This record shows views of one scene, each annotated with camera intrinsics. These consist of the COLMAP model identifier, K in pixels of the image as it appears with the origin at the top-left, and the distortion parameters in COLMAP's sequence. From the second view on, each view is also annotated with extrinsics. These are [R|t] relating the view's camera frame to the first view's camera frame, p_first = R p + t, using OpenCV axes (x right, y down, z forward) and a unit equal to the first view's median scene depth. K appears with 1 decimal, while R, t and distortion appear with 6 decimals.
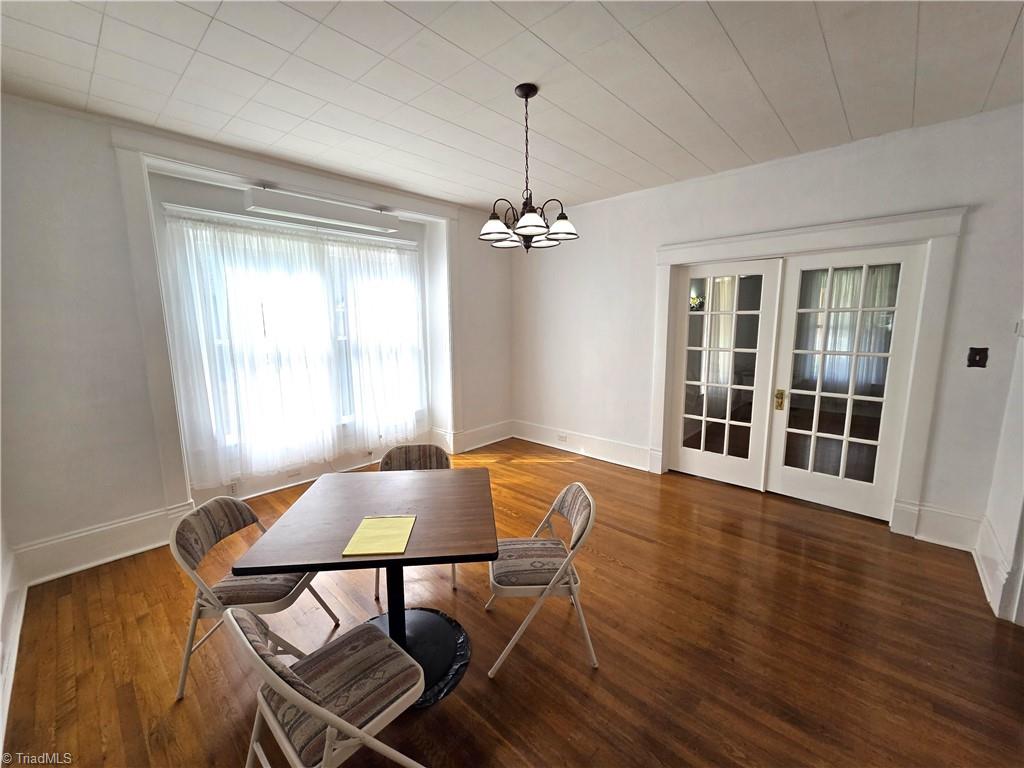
lens RADIAL K [[419.8, 0, 511.3], [0, 419.8, 382.0], [0, 0, 1]] dist [0.000204, 0.000690]
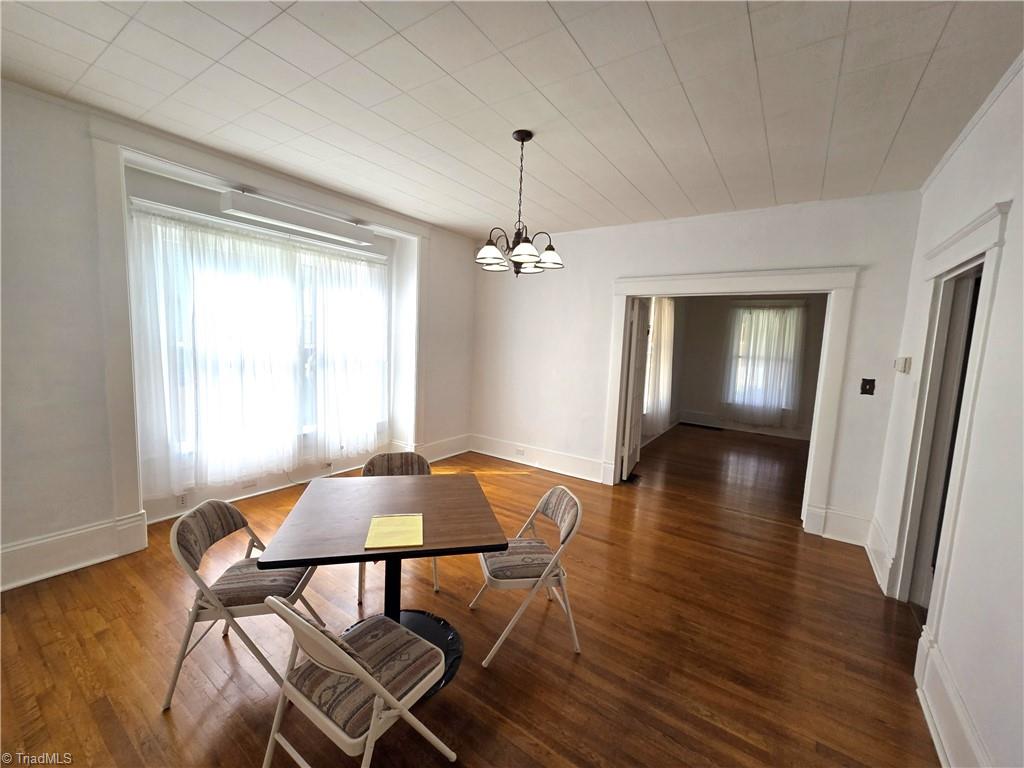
lens RADIAL K [[419.8, 0, 511.2], [0, 419.8, 382.4], [0, 0, 1]] dist [0.000204, 0.000690]
pose [[0.988399, 0.035785, 0.147602, -0.129785], [-0.029449, 0.998558, -0.044893, 0.018094], [-0.148996, 0.040026, 0.988027, -0.077743]]
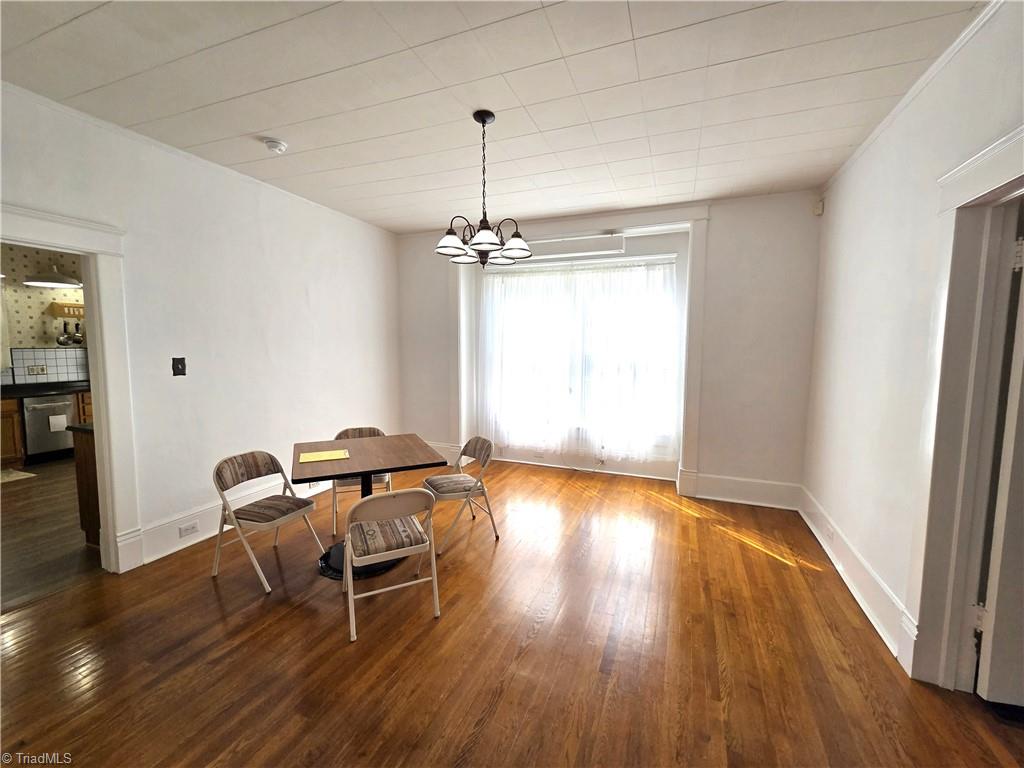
lens RADIAL K [[419.8, 0, 510.1], [0, 419.8, 380.7], [0, 0, 1]] dist [0.000204, 0.000690]
pose [[0.355272, 0.092771, -0.930148, 1.052230], [-0.144843, 0.988508, 0.043269, -0.087512], [0.923473, 0.119353, 0.364626, 0.717177]]
